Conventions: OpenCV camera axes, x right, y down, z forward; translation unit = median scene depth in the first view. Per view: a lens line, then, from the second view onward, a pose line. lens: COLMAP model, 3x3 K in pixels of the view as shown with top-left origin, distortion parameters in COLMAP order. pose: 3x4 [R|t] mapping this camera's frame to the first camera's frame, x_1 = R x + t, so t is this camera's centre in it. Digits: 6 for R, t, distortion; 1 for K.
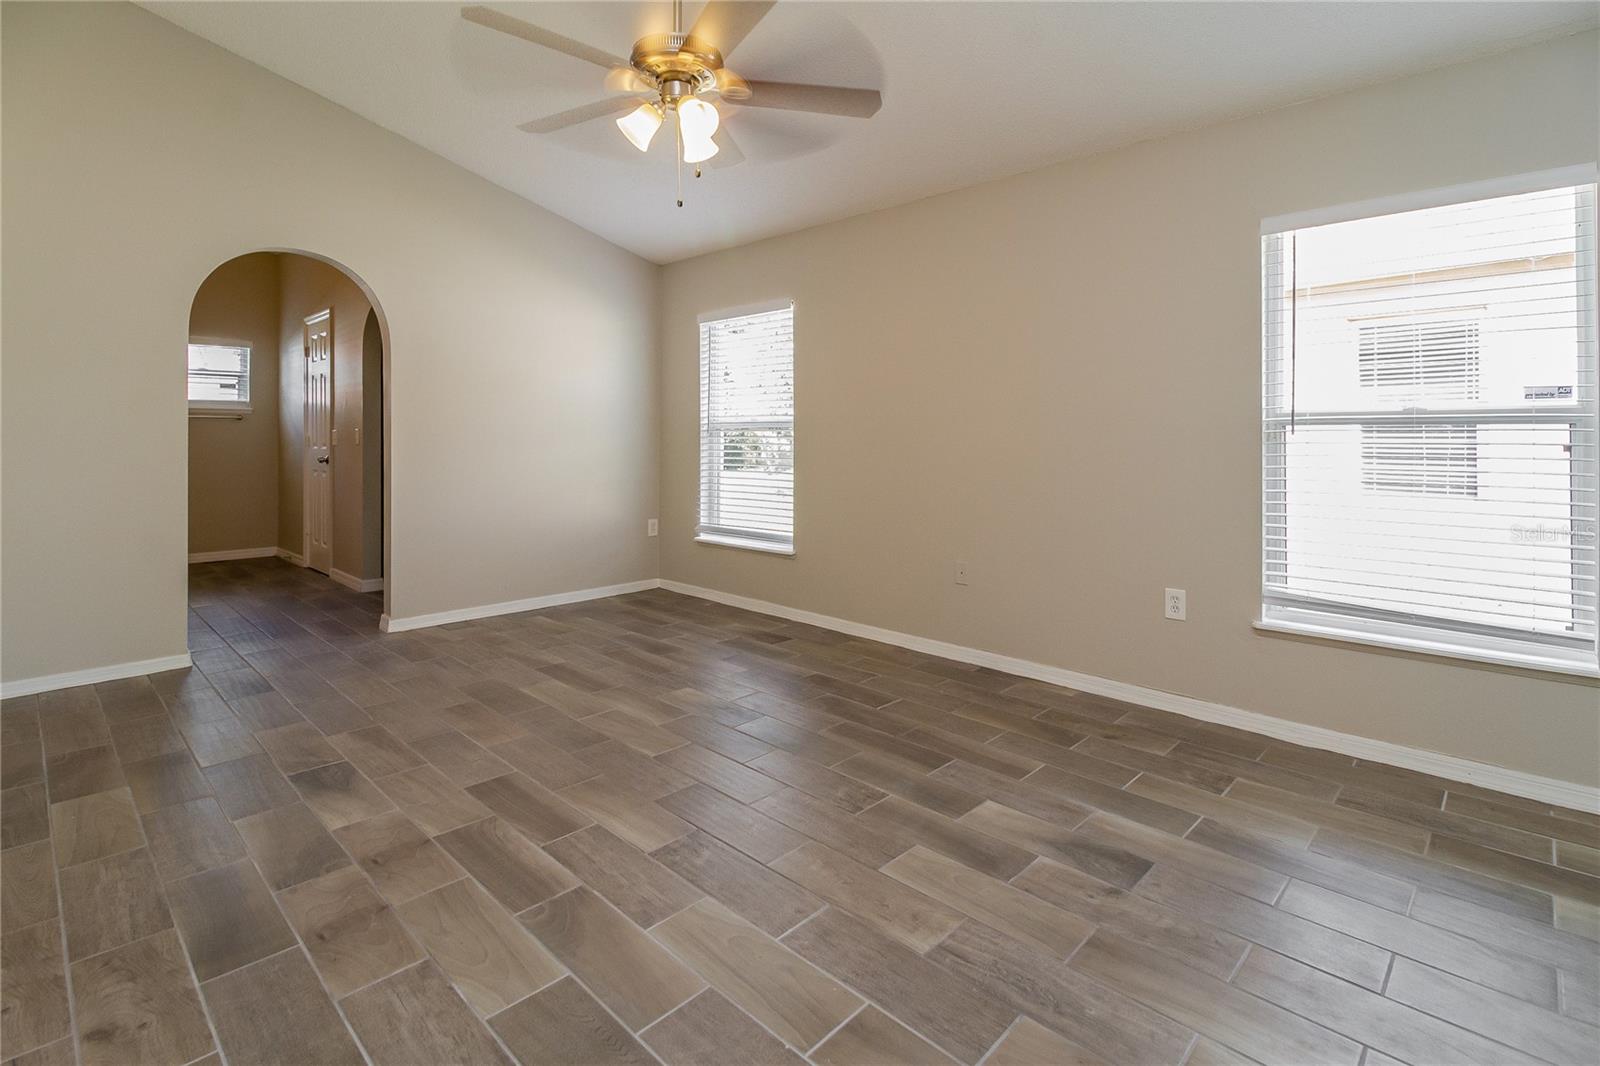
lens RADIAL K [[751.0, 0, 800.0], [0, 751.0, 533.0], [0, 0, 1]] dist [-0.017099, -0.001072]
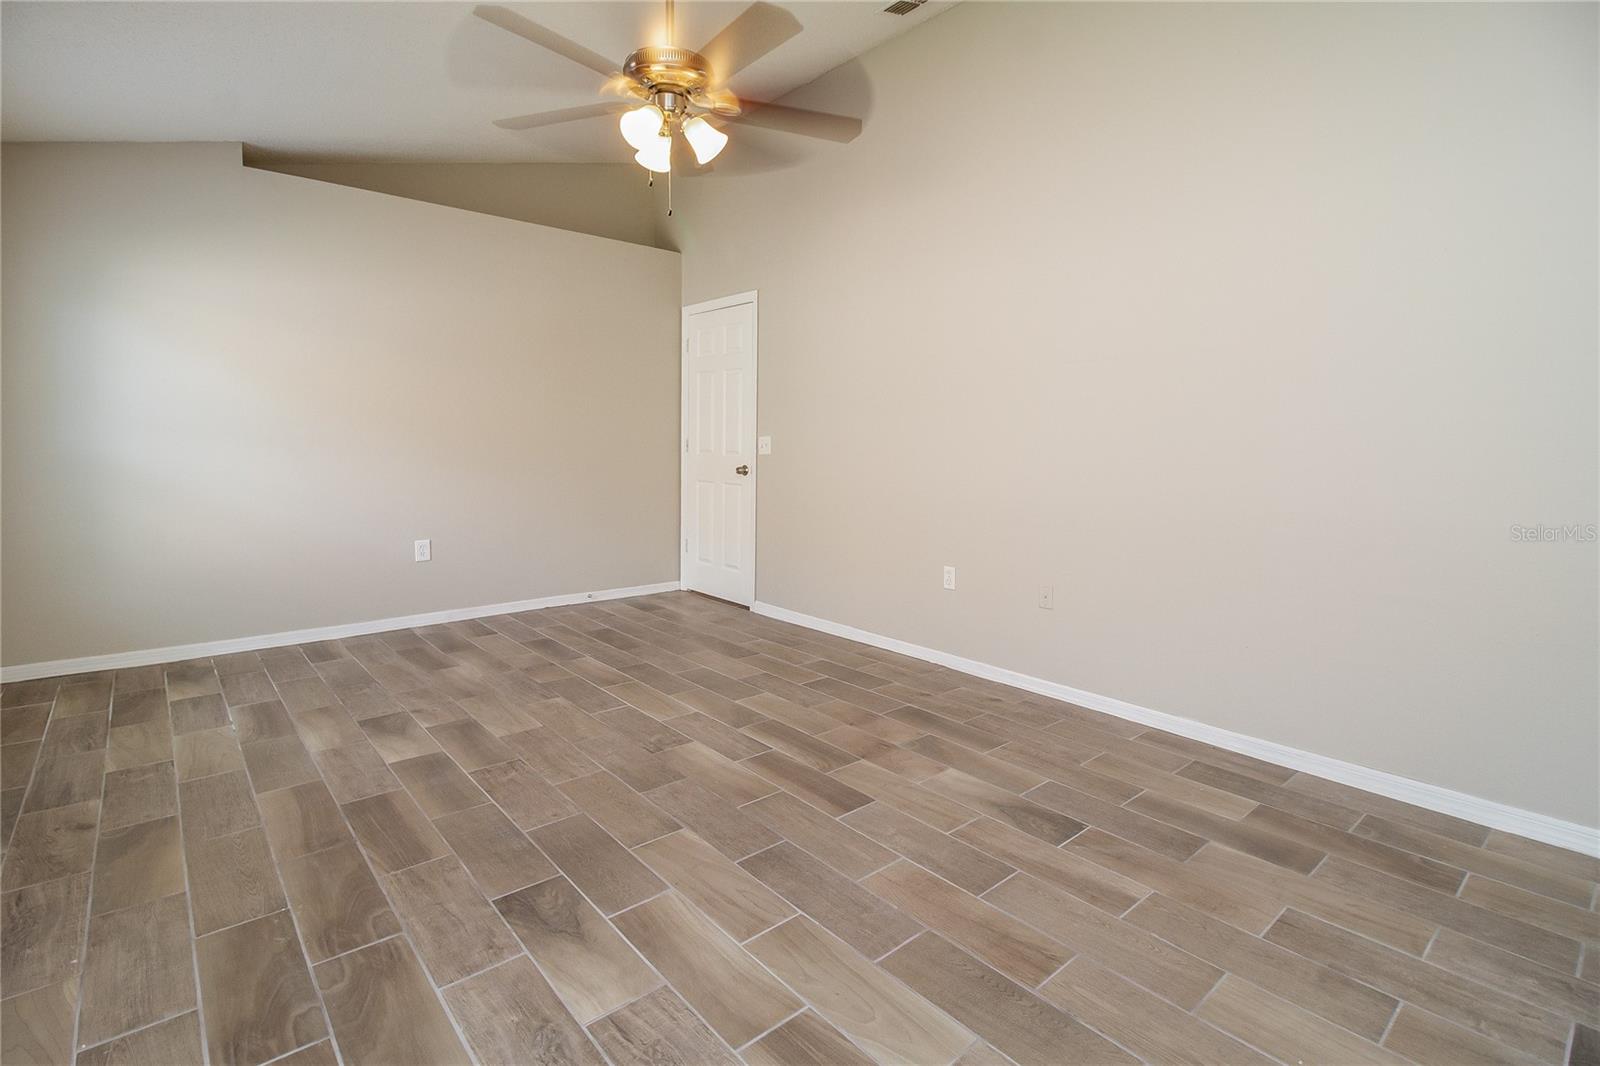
lens RADIAL K [[751.0, 0, 800.0], [0, 751.0, 533.0], [0, 0, 1]] dist [-0.017099, -0.001072]
pose [[-0.996420, -0.029615, 0.079187, -0.494999], [-0.009266, 0.969250, 0.245905, -0.285623], [-0.084034, 0.244291, -0.966054, 2.221037]]
